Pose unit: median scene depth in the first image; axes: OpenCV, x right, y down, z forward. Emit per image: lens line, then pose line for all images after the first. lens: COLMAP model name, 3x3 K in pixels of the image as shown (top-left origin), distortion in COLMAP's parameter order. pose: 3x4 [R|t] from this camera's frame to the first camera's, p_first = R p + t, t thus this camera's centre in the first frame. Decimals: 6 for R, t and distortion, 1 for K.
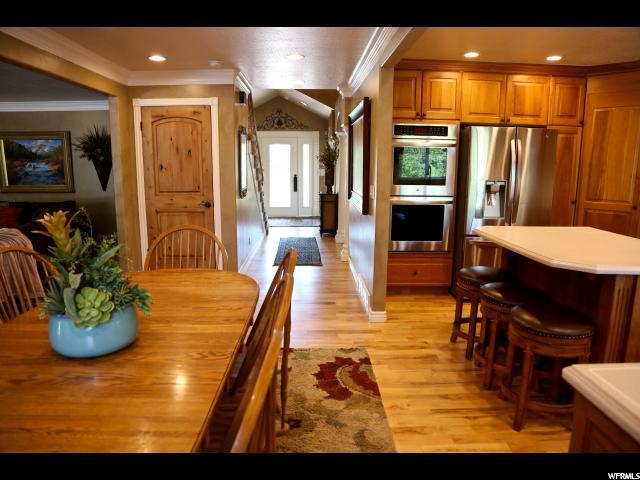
lens RADIAL K [[428.8, 0, 315.1], [0, 428.8, 239.4], [0, 0, 1]] dist [-0.100481, 0.028944]
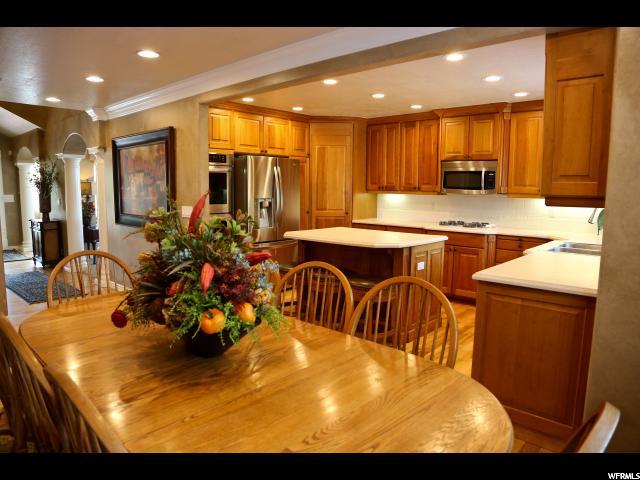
lens RADIAL K [[428.8, 0, 319.2], [0, 428.8, 240.8], [0, 0, 1]] dist [-0.100481, 0.028944]
pose [[0.697205, -0.089761, 0.711230, -0.383737], [0.123223, 0.992369, 0.004449, 0.001843], [-0.706202, 0.084538, 0.702945, -0.016691]]
